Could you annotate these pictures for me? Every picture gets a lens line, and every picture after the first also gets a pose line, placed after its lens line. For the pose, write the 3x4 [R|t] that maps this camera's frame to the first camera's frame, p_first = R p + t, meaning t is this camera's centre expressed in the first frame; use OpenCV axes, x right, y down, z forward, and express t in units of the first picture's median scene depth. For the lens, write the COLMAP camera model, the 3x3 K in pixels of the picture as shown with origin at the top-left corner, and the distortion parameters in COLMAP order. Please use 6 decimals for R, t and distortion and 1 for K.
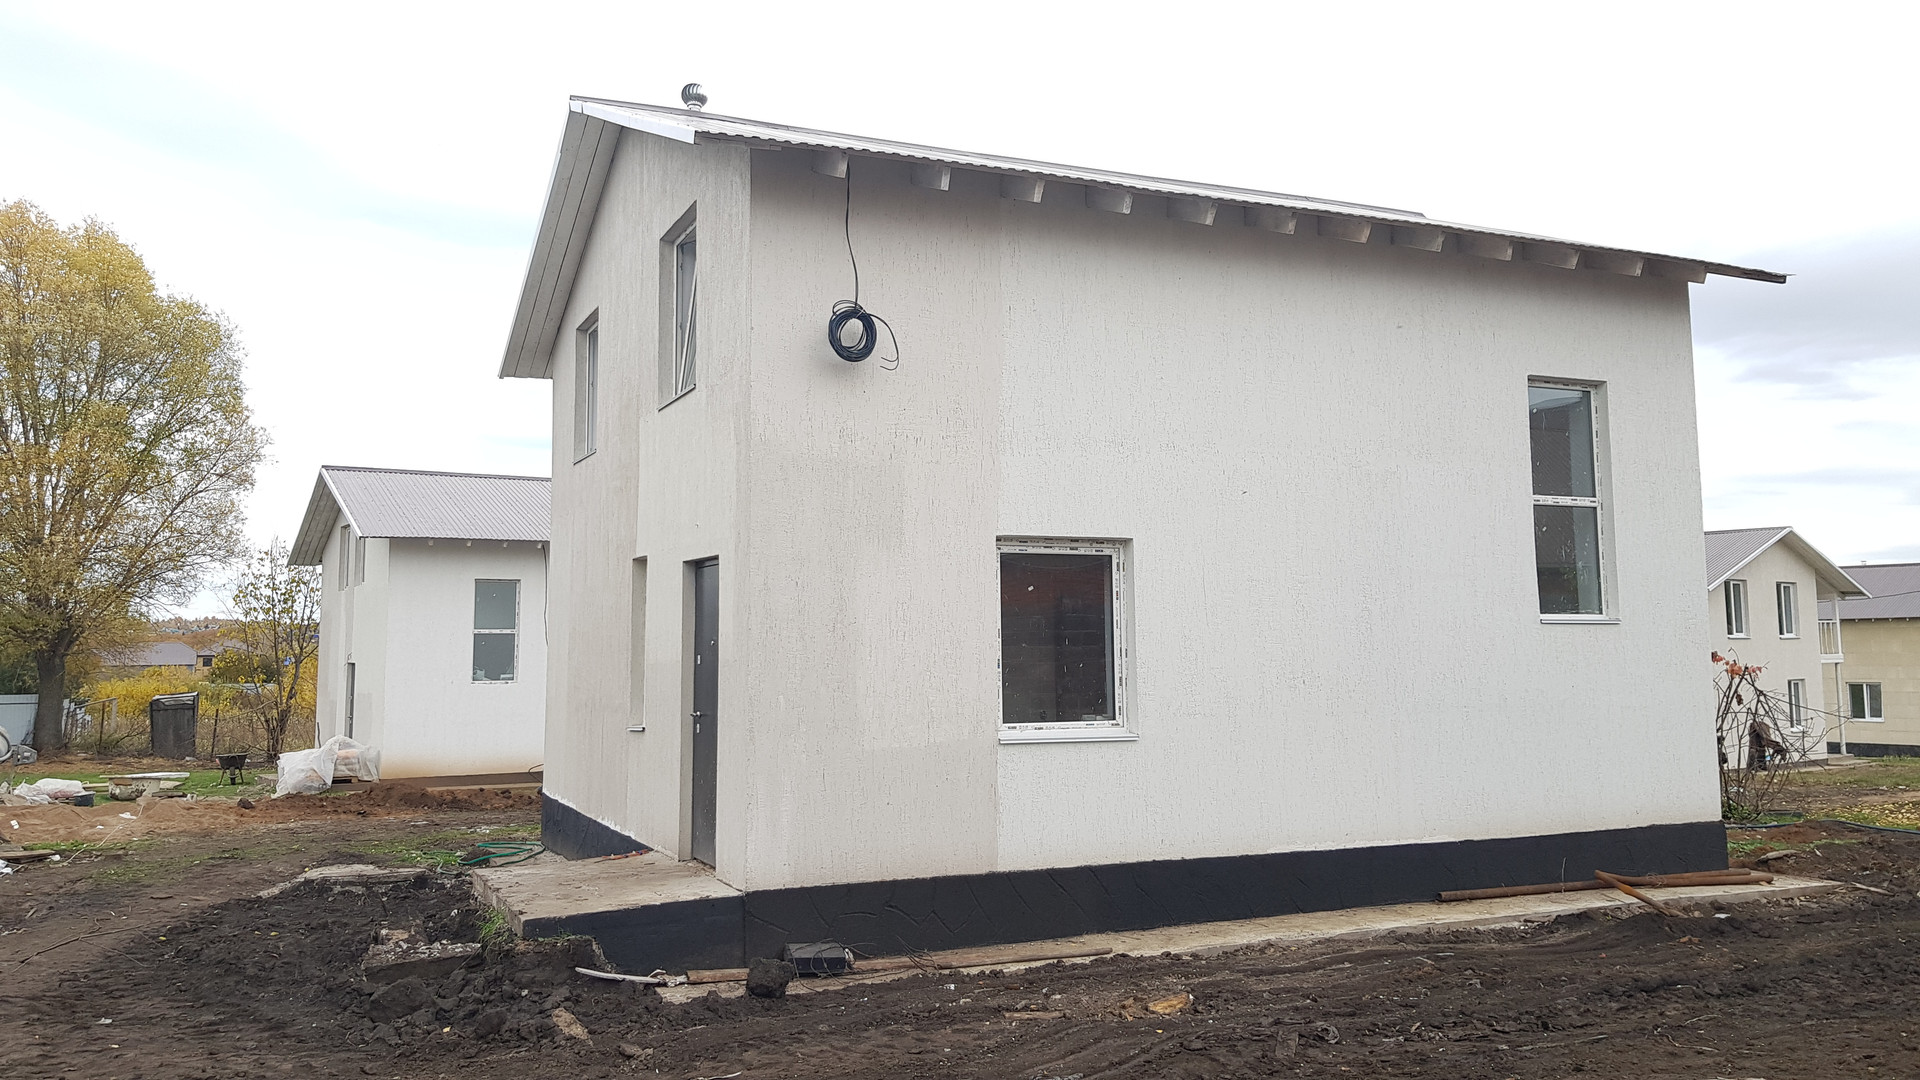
lens RADIAL K [[1527.6, 0, 967.0], [0, 1527.6, 521.5], [0, 0, 1]] dist [0.086905, -0.149576]
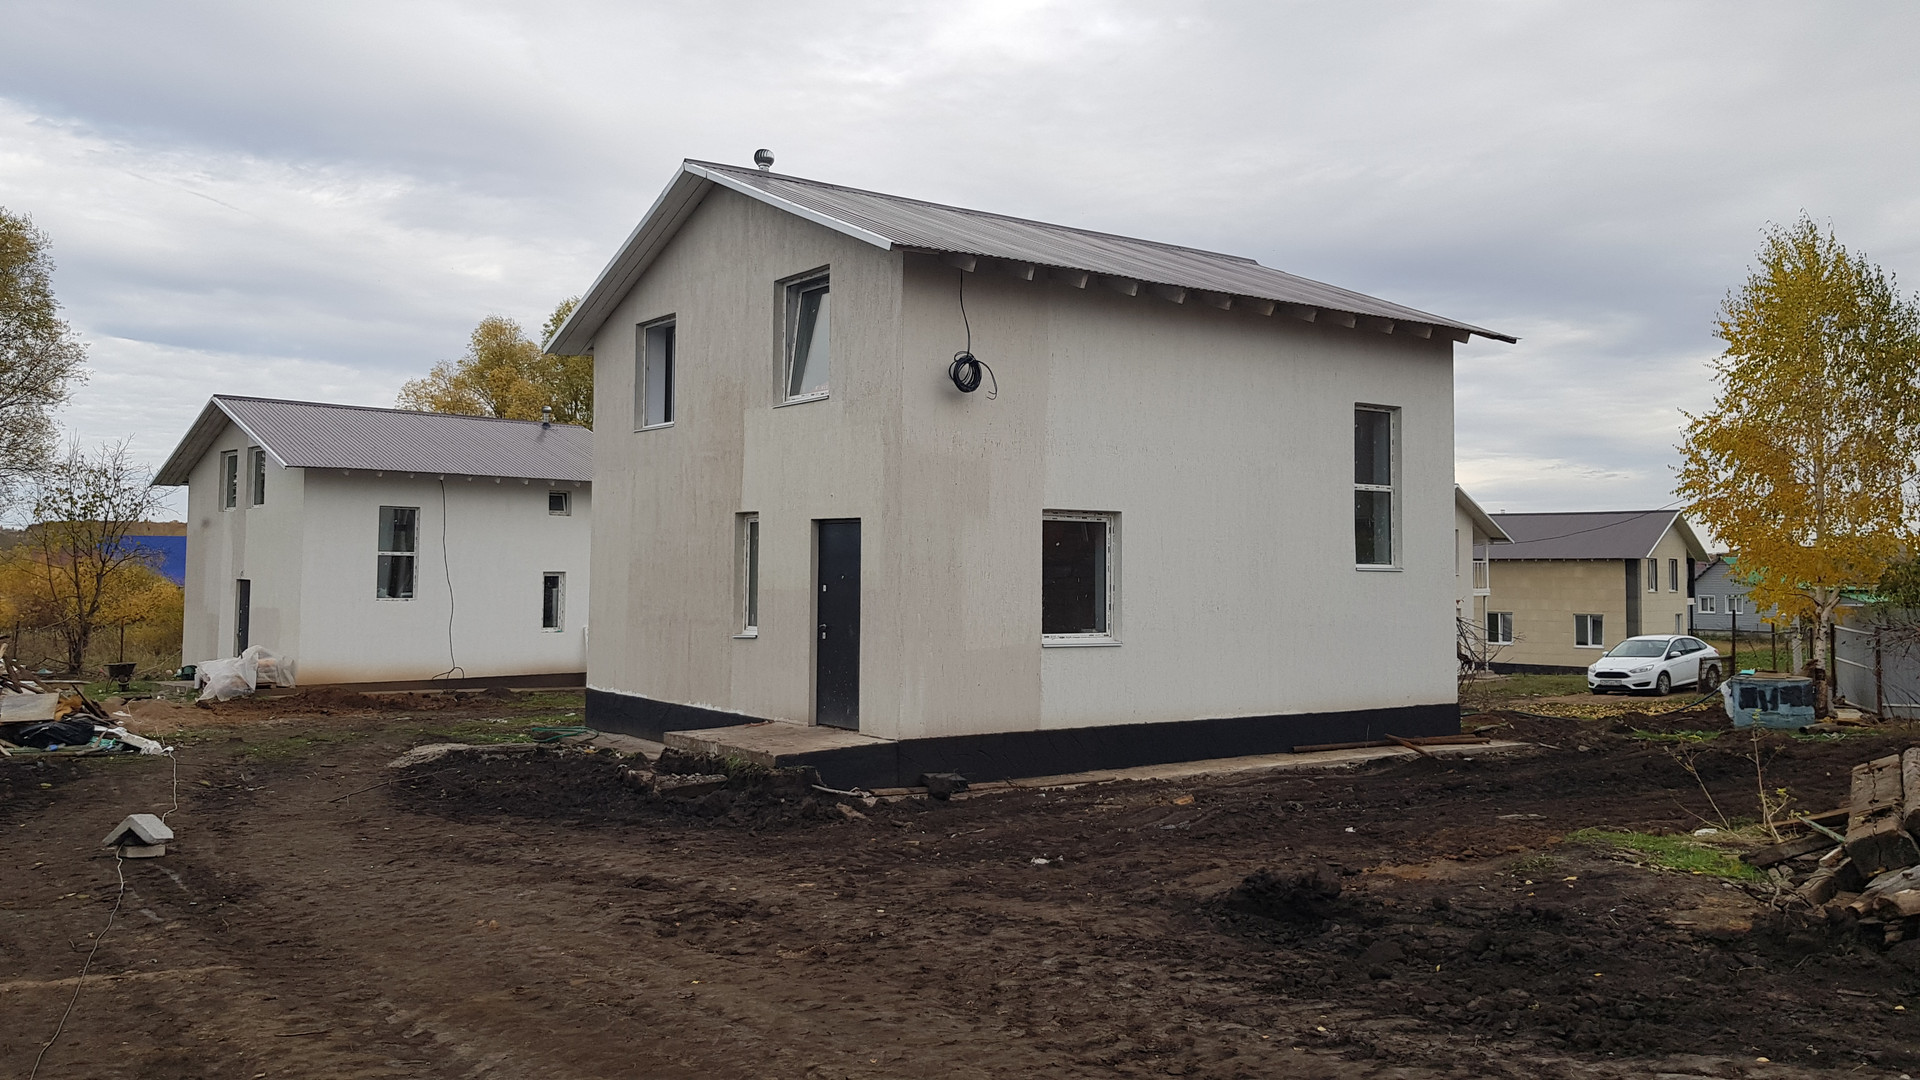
lens RADIAL K [[1527.6, 0, 956.0], [0, 1527.6, 539.5], [0, 0, 1]] dist [0.086905, -0.149576]
pose [[0.980879, 0.020036, 0.193587, -0.300732], [-0.031940, 0.997772, 0.058566, -0.039108], [-0.191982, -0.063630, 0.979334, -0.383152]]
